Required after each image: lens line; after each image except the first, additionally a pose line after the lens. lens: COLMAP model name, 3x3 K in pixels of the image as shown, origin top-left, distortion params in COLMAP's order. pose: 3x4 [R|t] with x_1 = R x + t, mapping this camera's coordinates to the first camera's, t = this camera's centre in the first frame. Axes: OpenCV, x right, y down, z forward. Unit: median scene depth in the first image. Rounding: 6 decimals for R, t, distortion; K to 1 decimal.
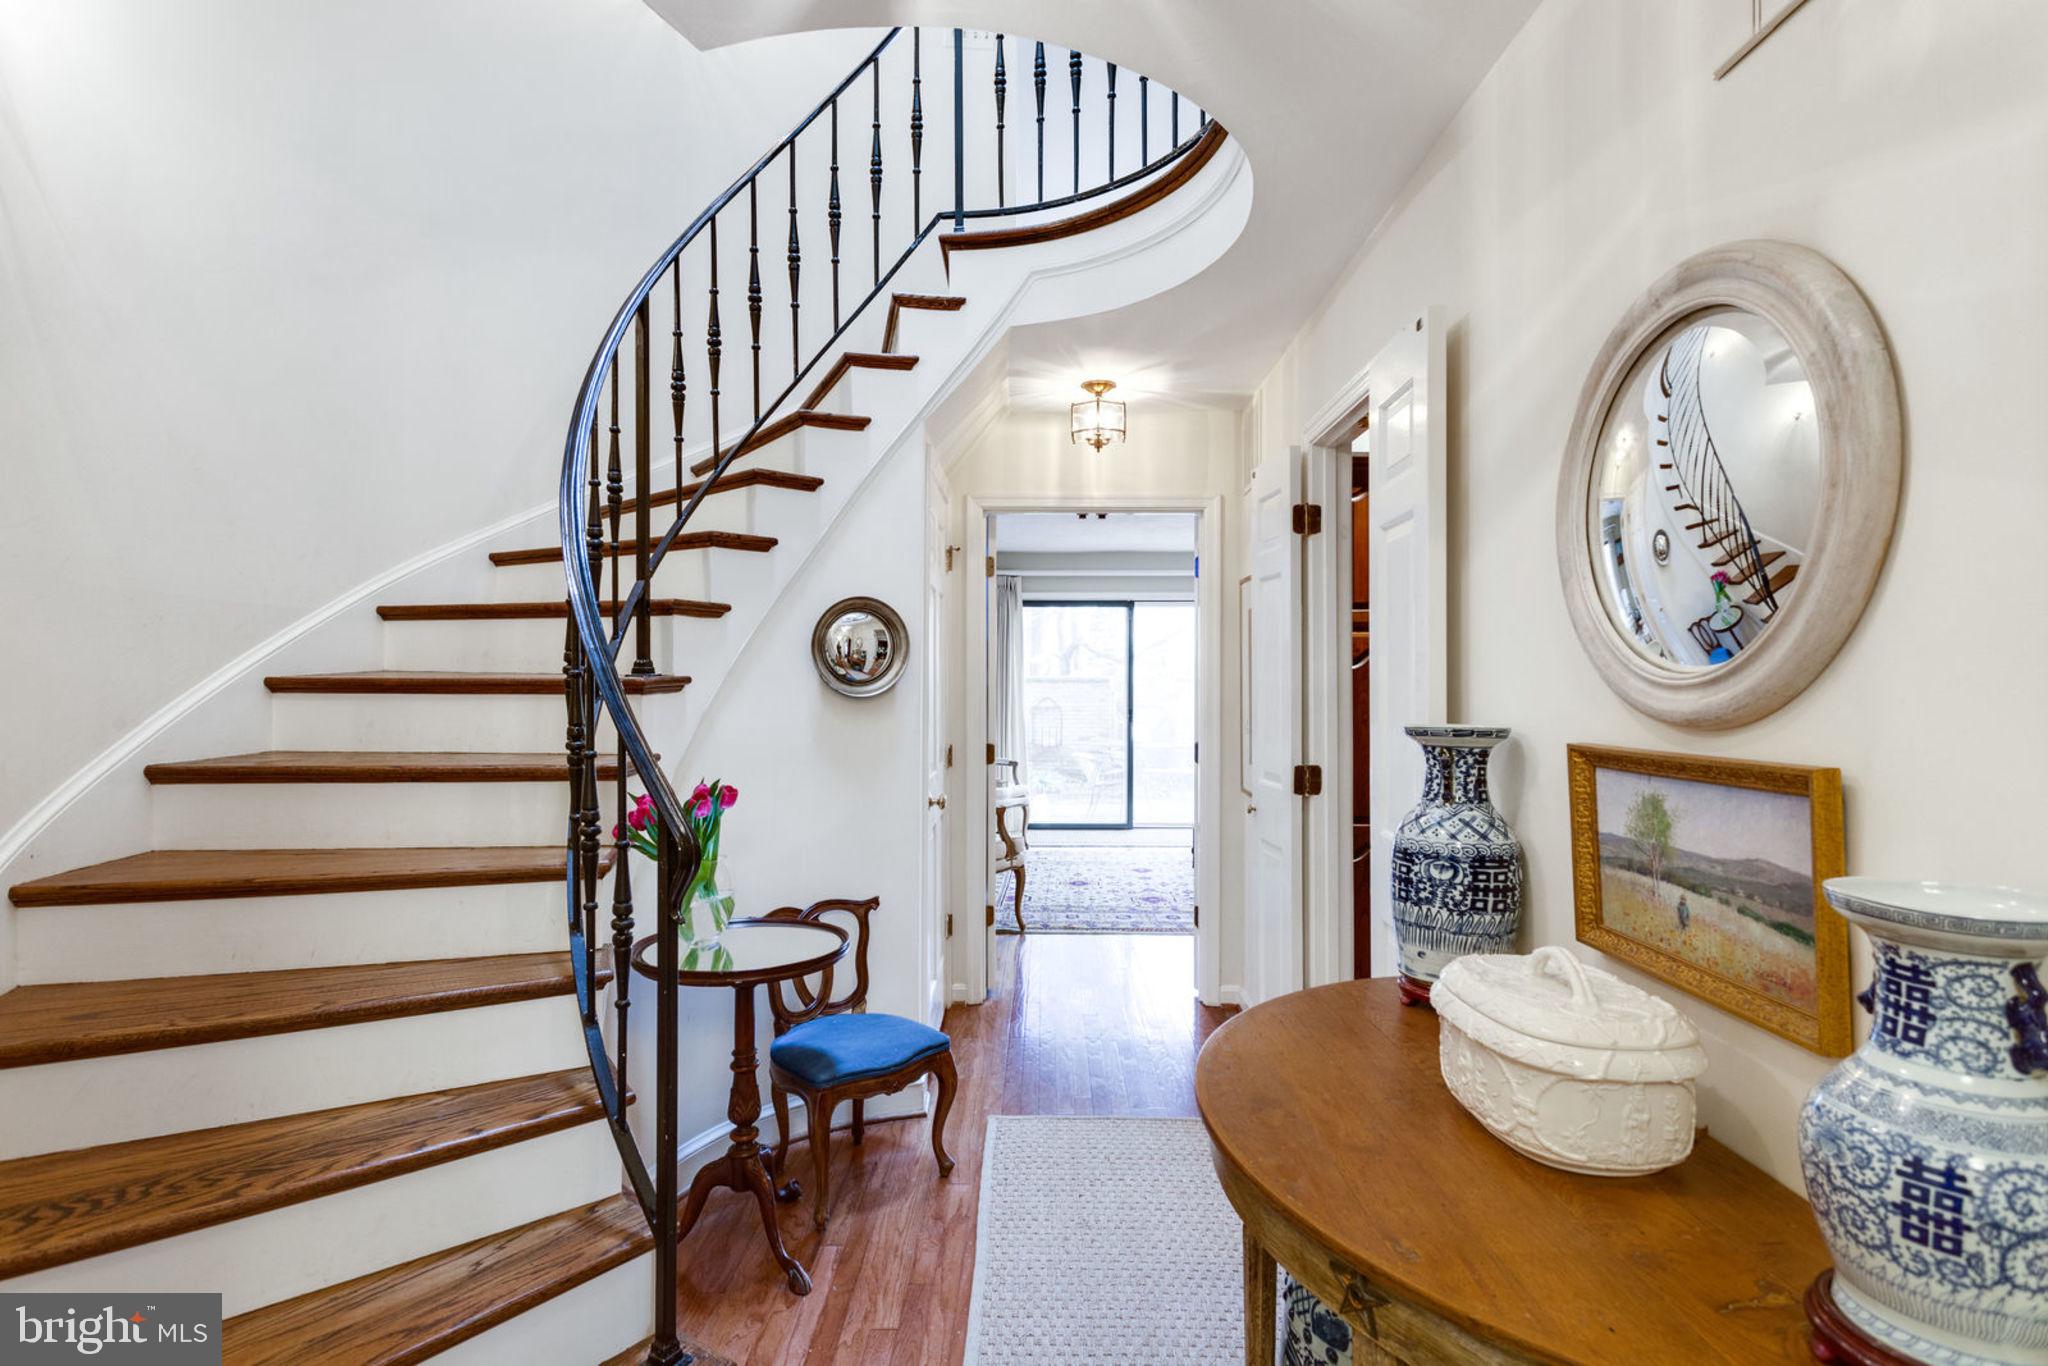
lens RADIAL K [[1032.6, 0, 1027.4], [0, 1032.6, 645.5], [0, 0, 1]] dist [-0.070292, 0.038338]
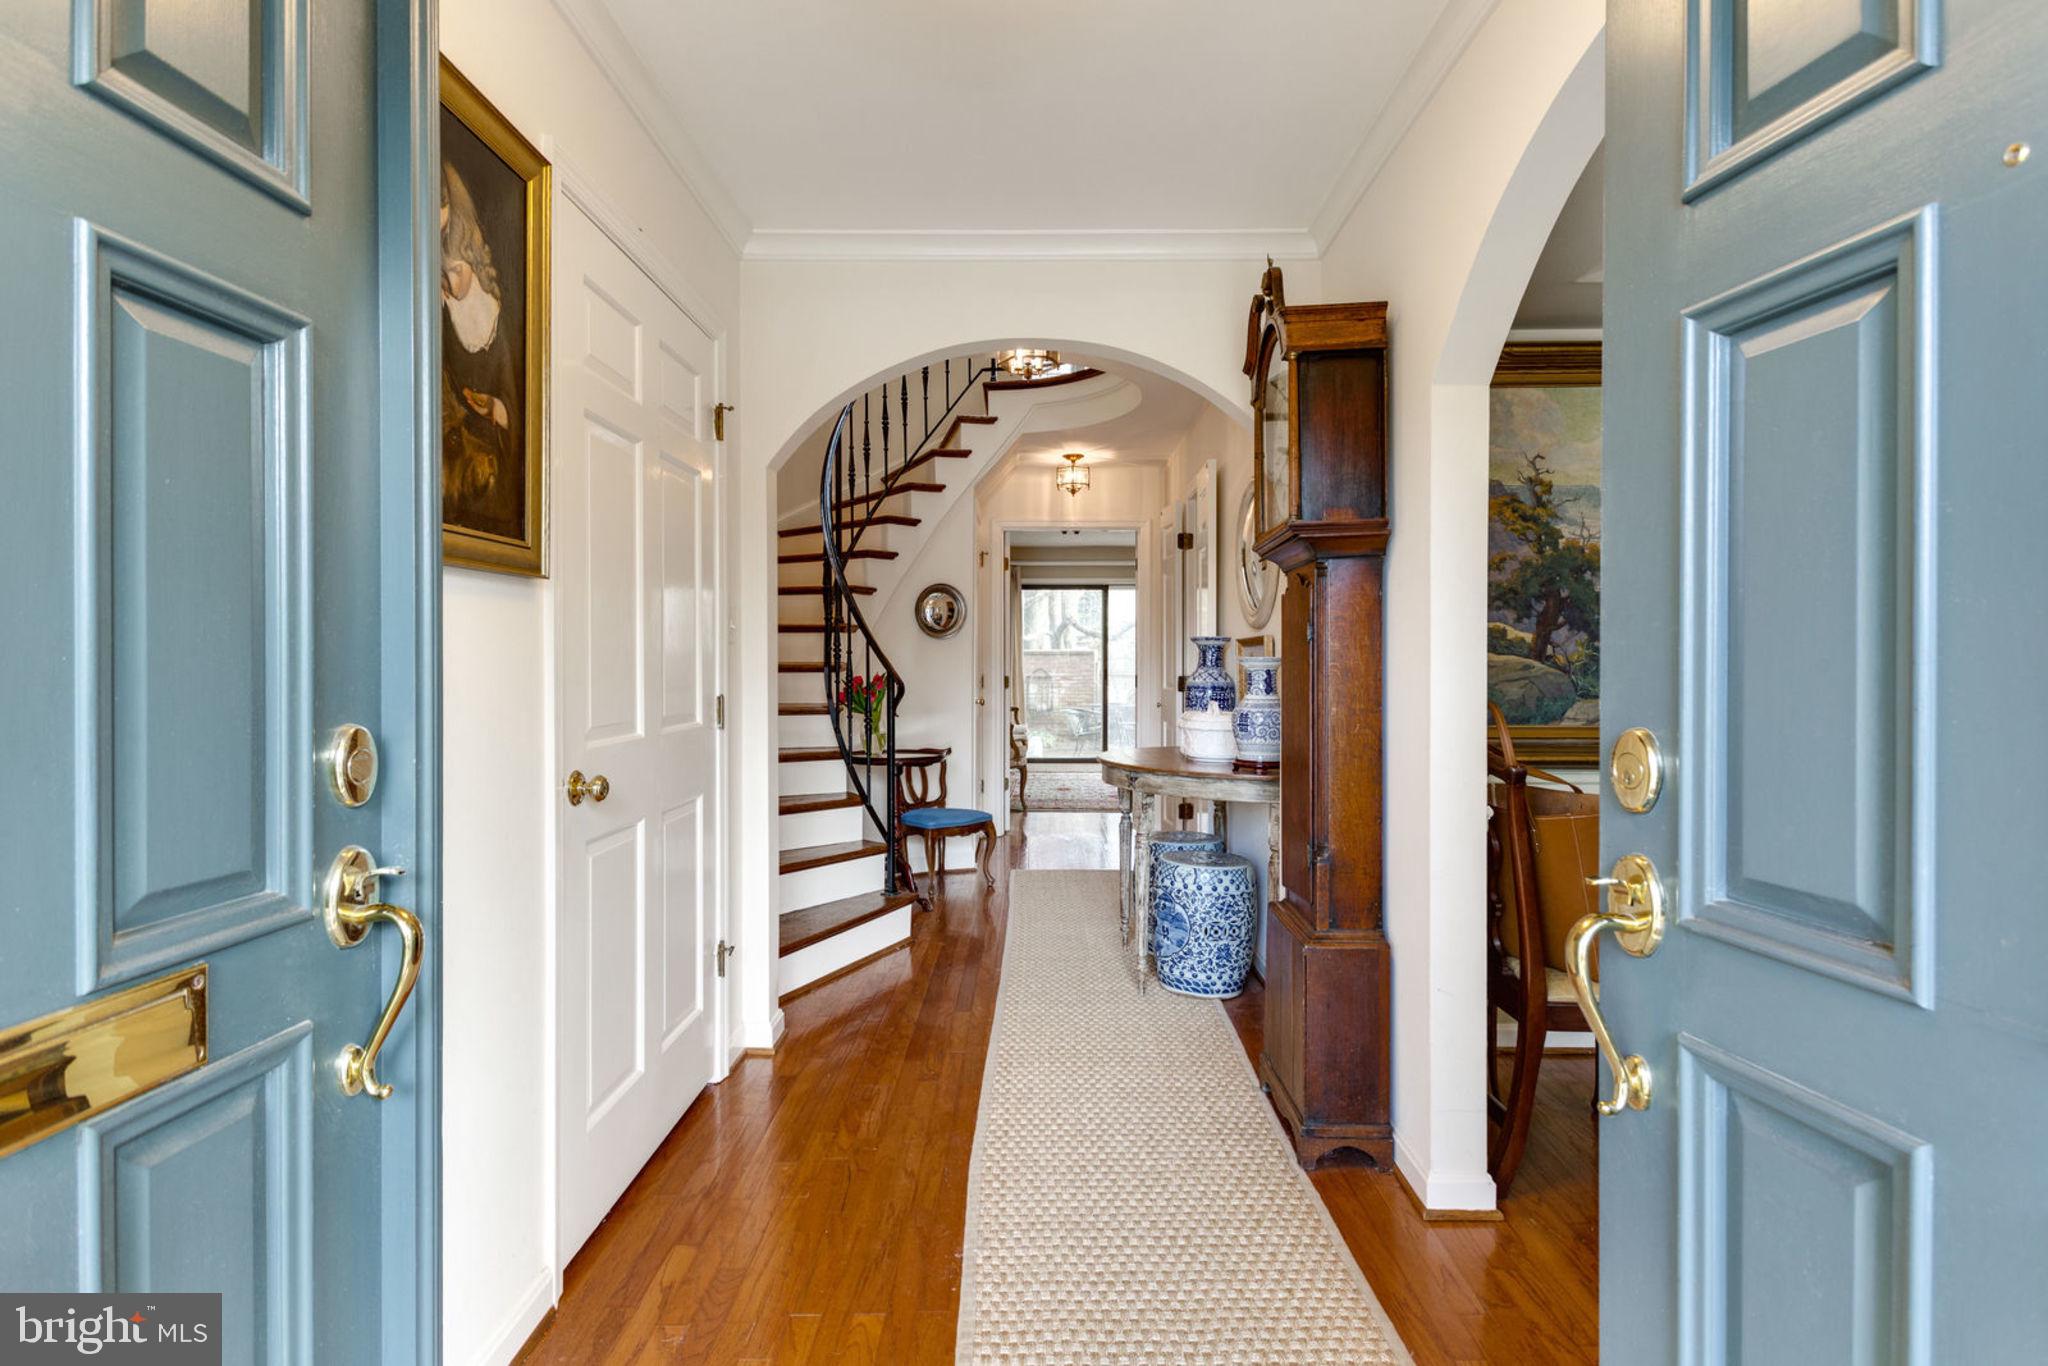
lens RADIAL K [[1032.6, 0, 1027.4], [0, 1032.6, 645.5], [0, 0, 1]] dist [-0.070292, 0.038338]
pose [[0.999964, -0.001648, 0.008305, -0.019400], [0.001512, 0.999866, 0.016328, 0.026185], [-0.008331, -0.016315, 0.999832, -0.672411]]
